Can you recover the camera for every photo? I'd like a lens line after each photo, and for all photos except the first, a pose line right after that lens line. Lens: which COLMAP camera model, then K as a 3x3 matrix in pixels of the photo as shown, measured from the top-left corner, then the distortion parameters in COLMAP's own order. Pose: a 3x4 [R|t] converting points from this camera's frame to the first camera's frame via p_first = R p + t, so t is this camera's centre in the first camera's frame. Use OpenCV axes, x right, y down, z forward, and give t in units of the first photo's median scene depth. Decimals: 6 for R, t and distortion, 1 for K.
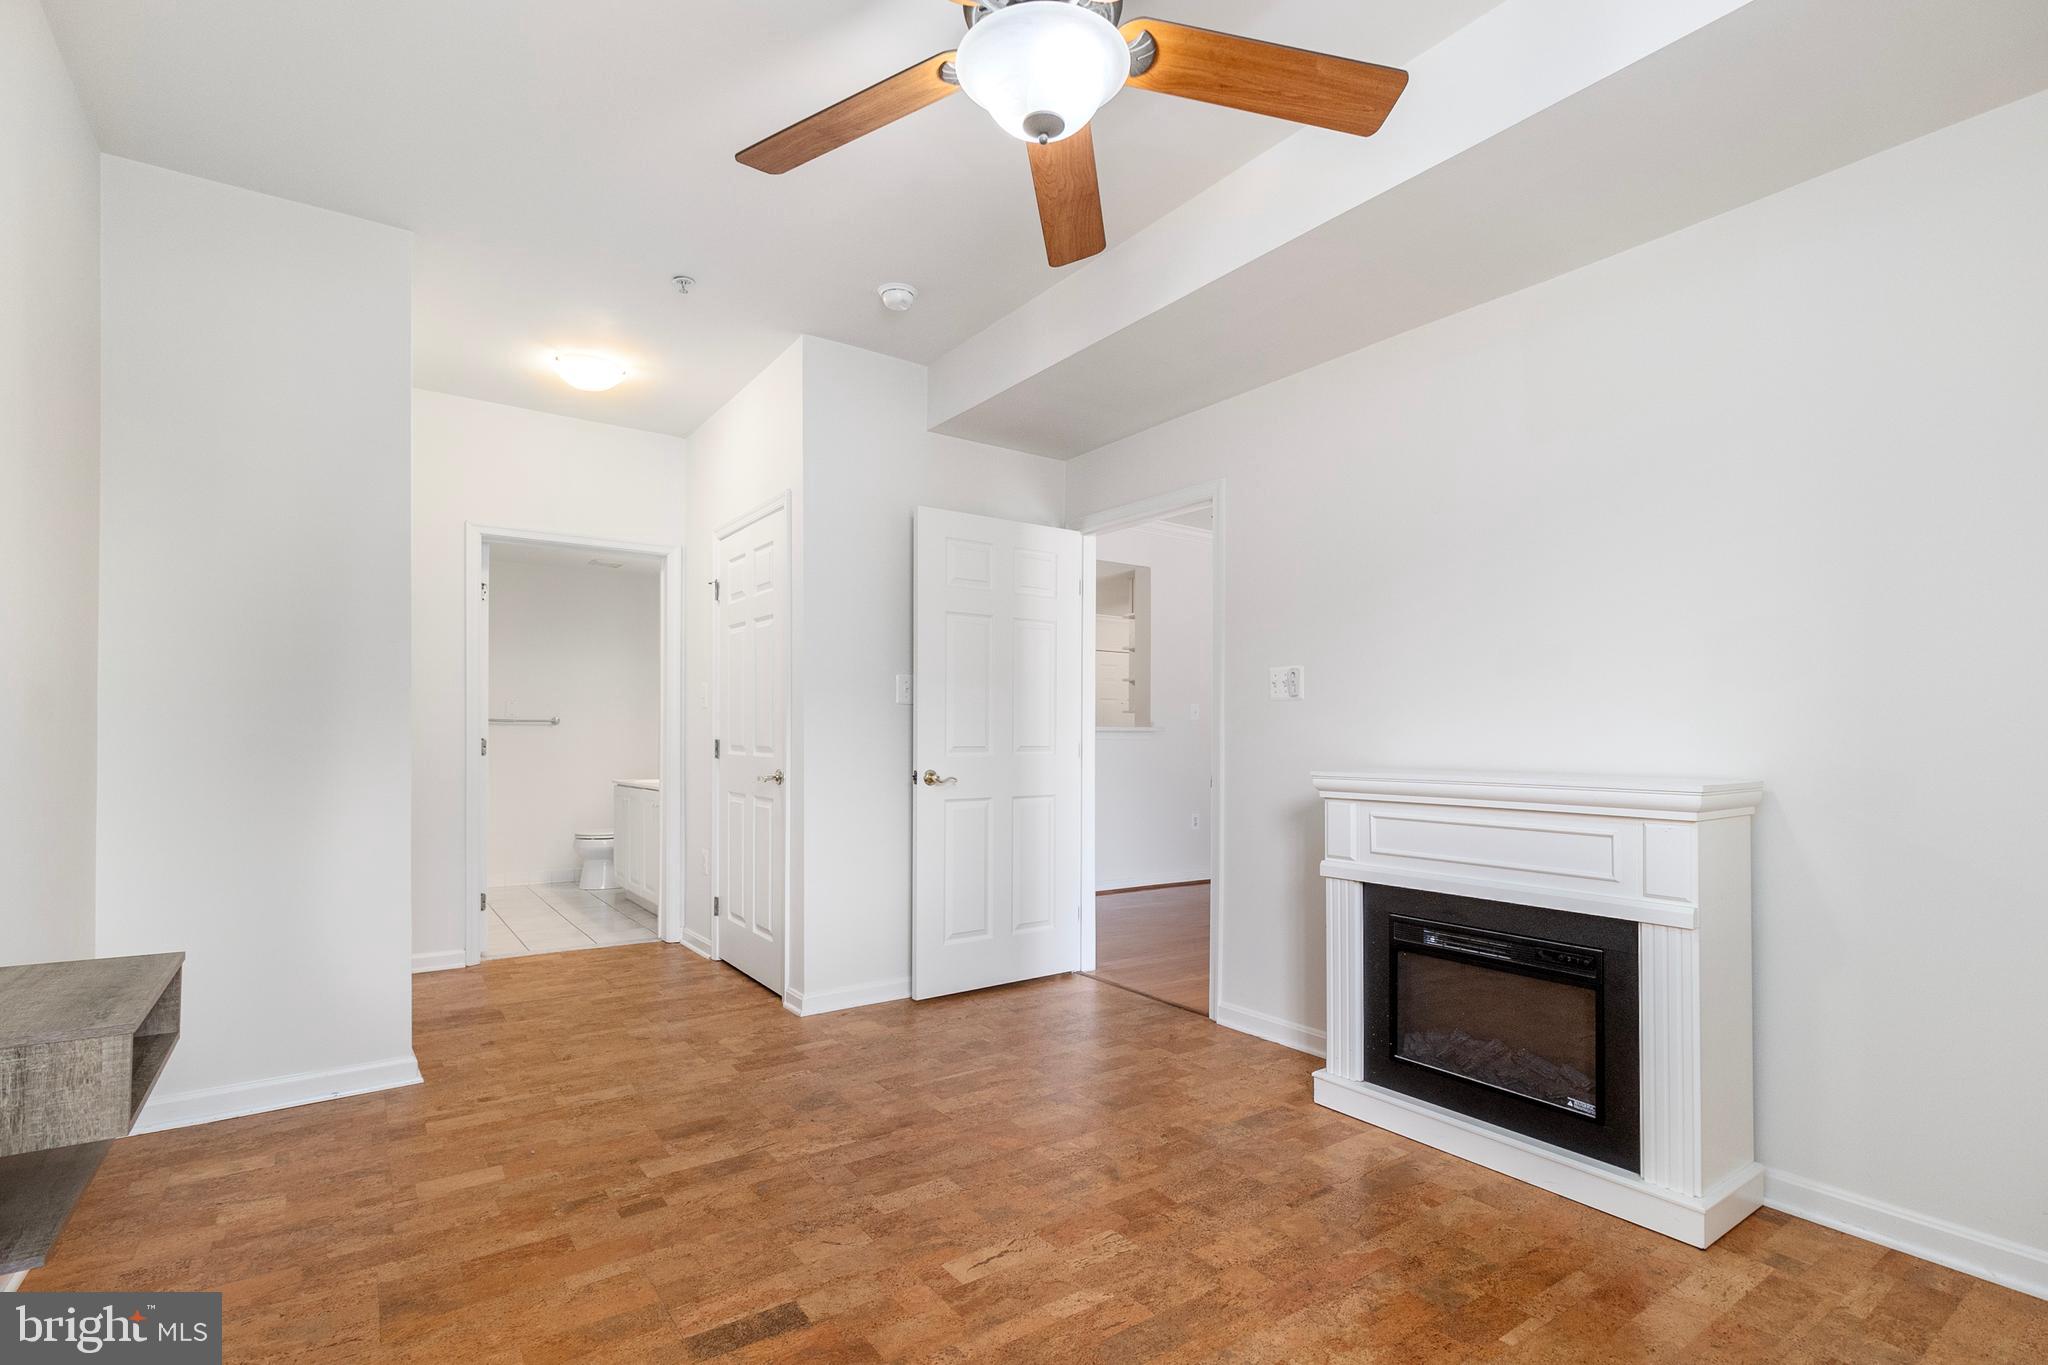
lens RADIAL K [[965.6, 0, 1031.3], [0, 965.6, 717.2], [0, 0, 1]] dist [0.001491, 0.000171]
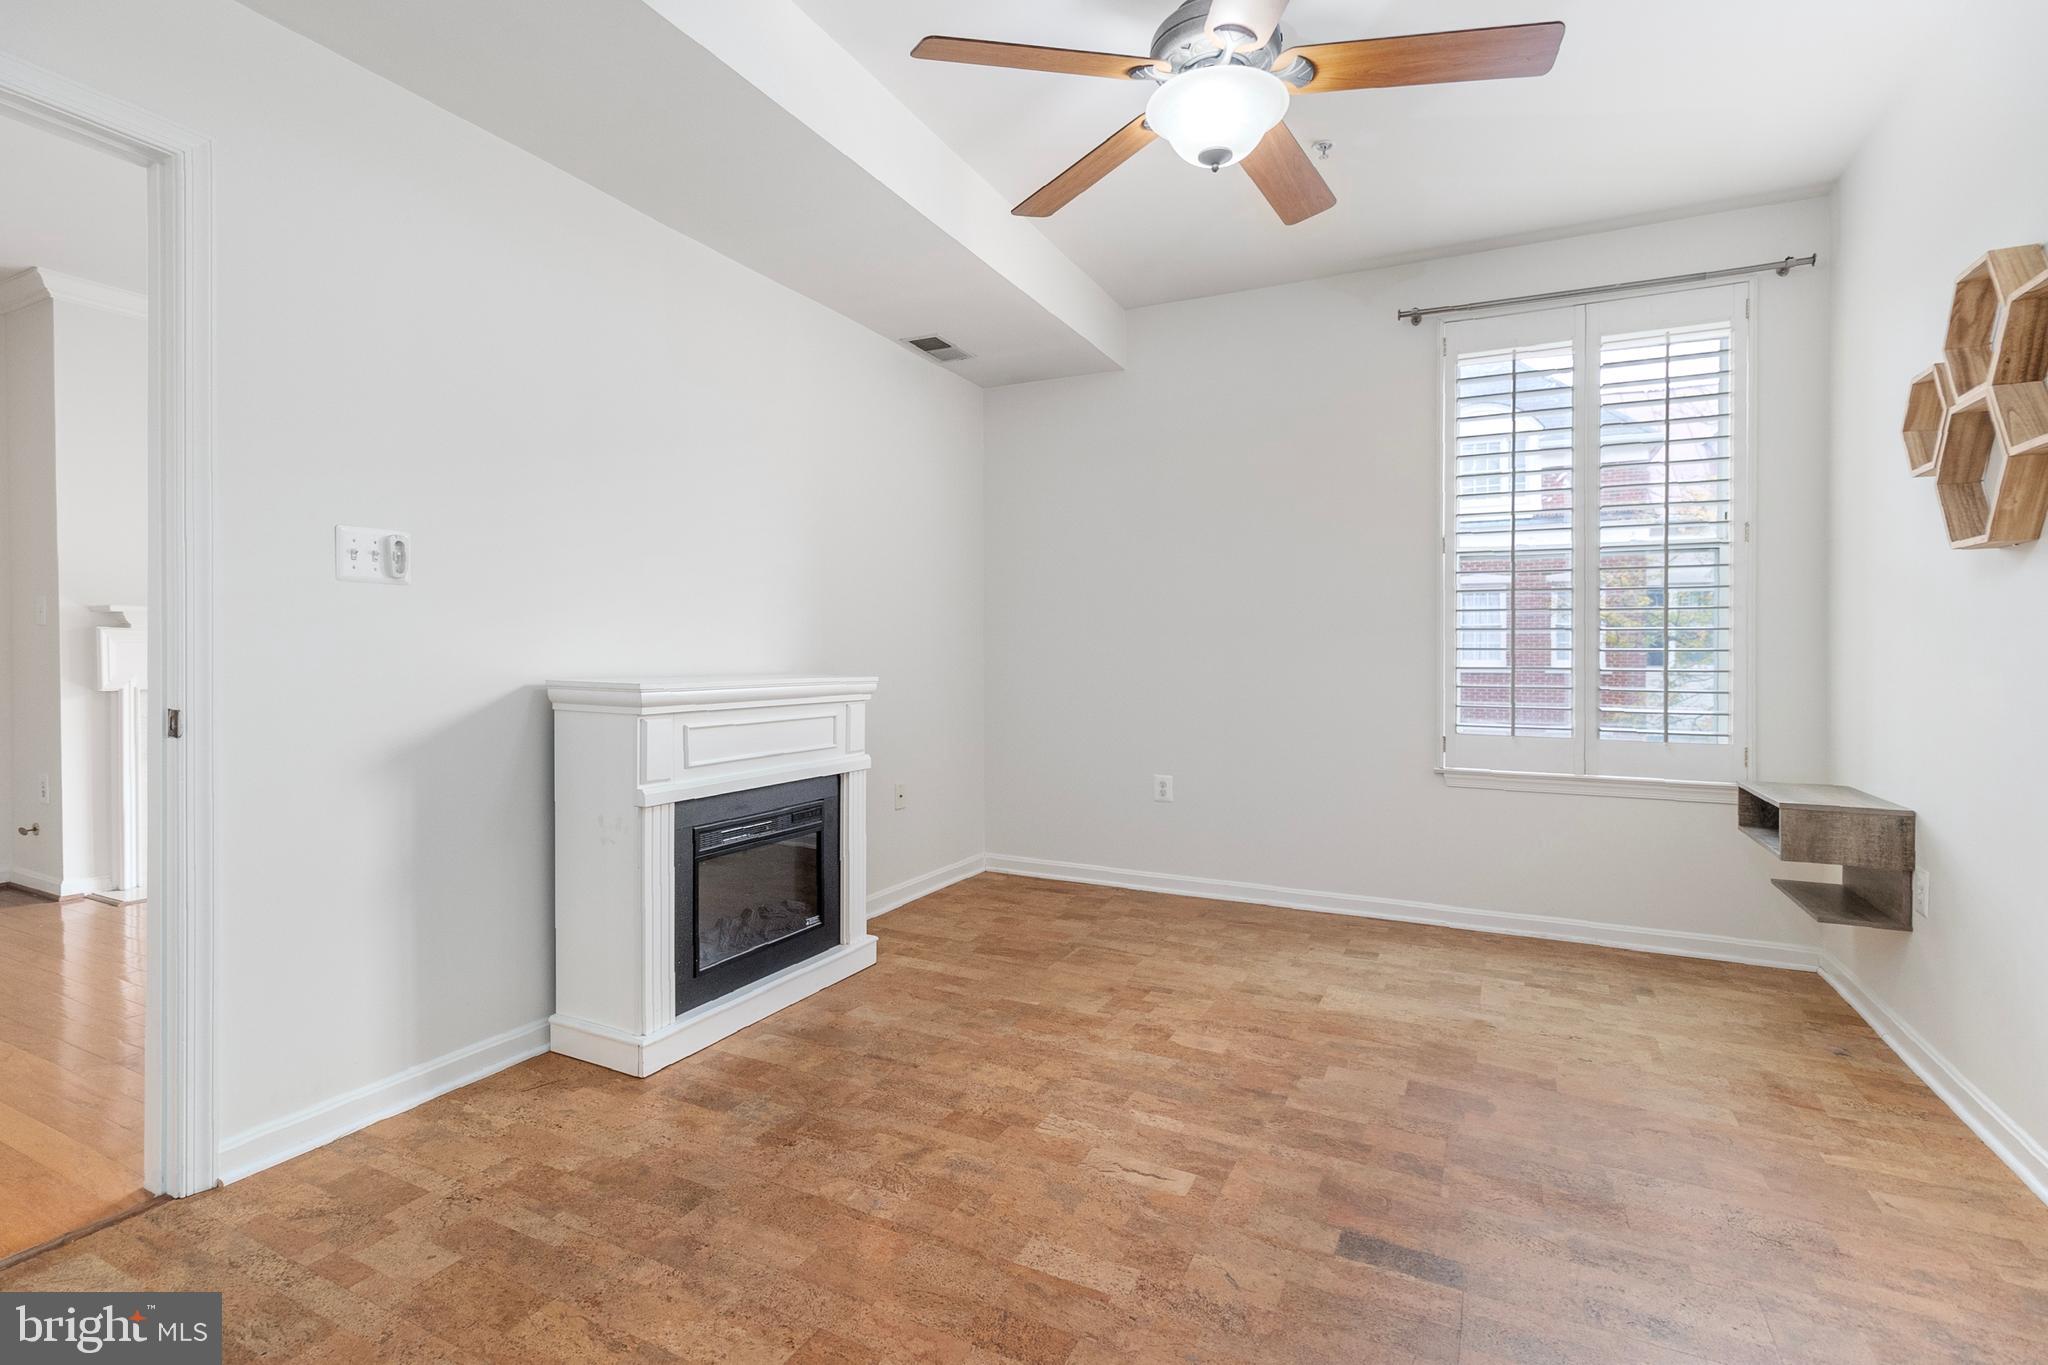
lens RADIAL K [[958.1, 0, 1021.4], [0, 958.1, 654.2], [0, 0, 1]] dist [0.001303, 0.000403]
pose [[-0.467789, -0.010031, 0.883783, -0.770415], [-0.028267, 0.999594, -0.003617, 0.031791], [-0.883388, -0.026674, -0.467883, 1.444766]]
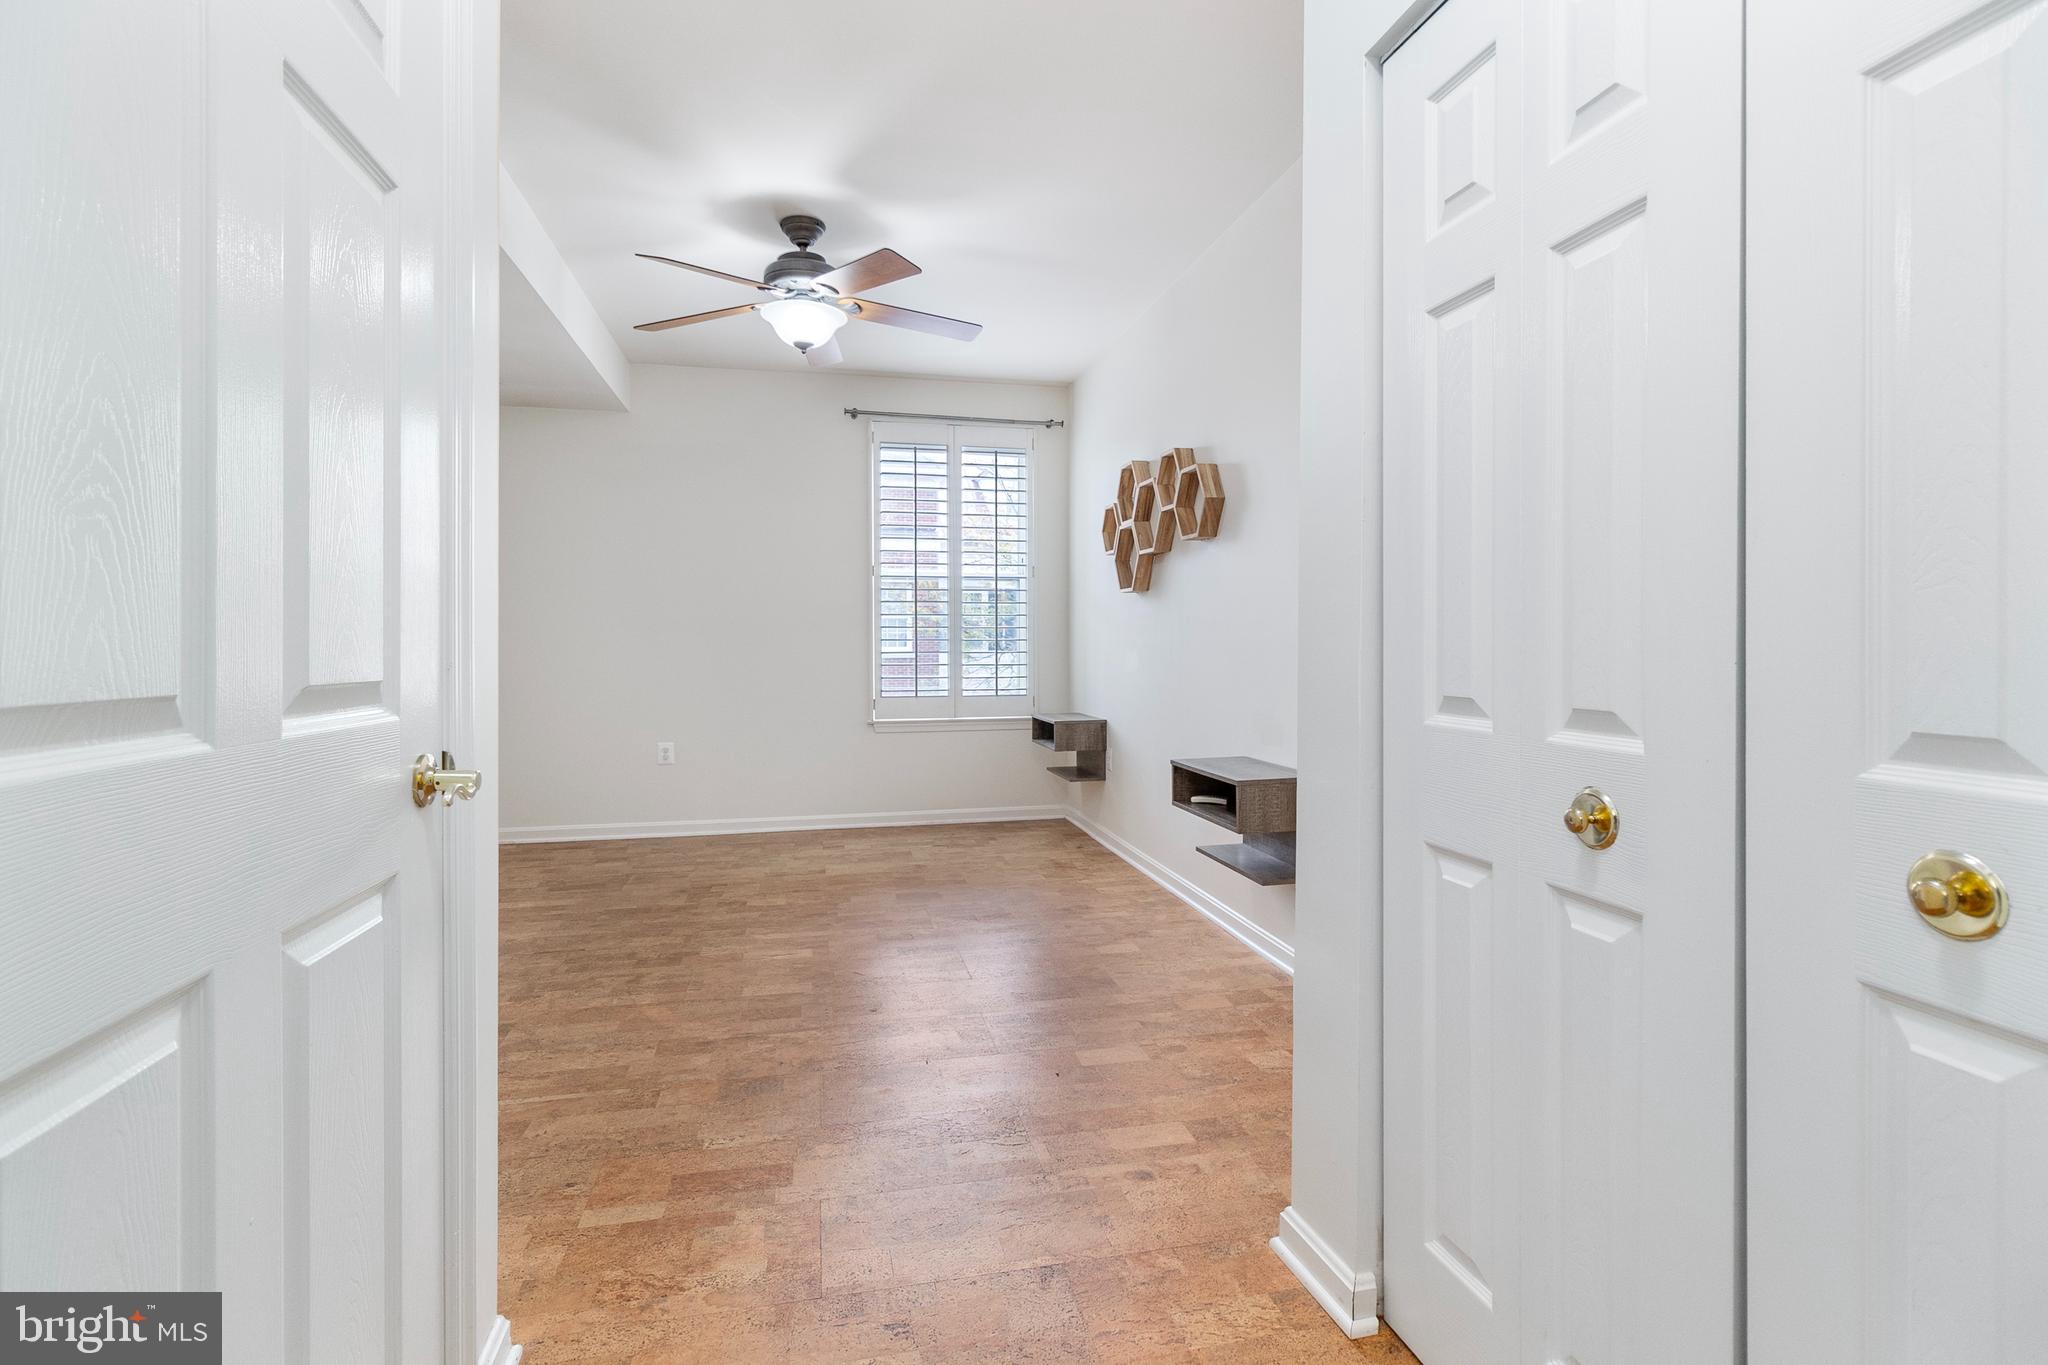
lens RADIAL K [[953.9, 0, 1024.0], [0, 953.9, 682.5], [0, 0, 1]] dist [-0.000233, -0.000247]
pose [[-0.920549, -0.017918, 0.390216, -0.966368], [-0.009467, 0.999677, 0.023569, 0.042547], [-0.390513, 0.018003, -0.920421, 2.139757]]
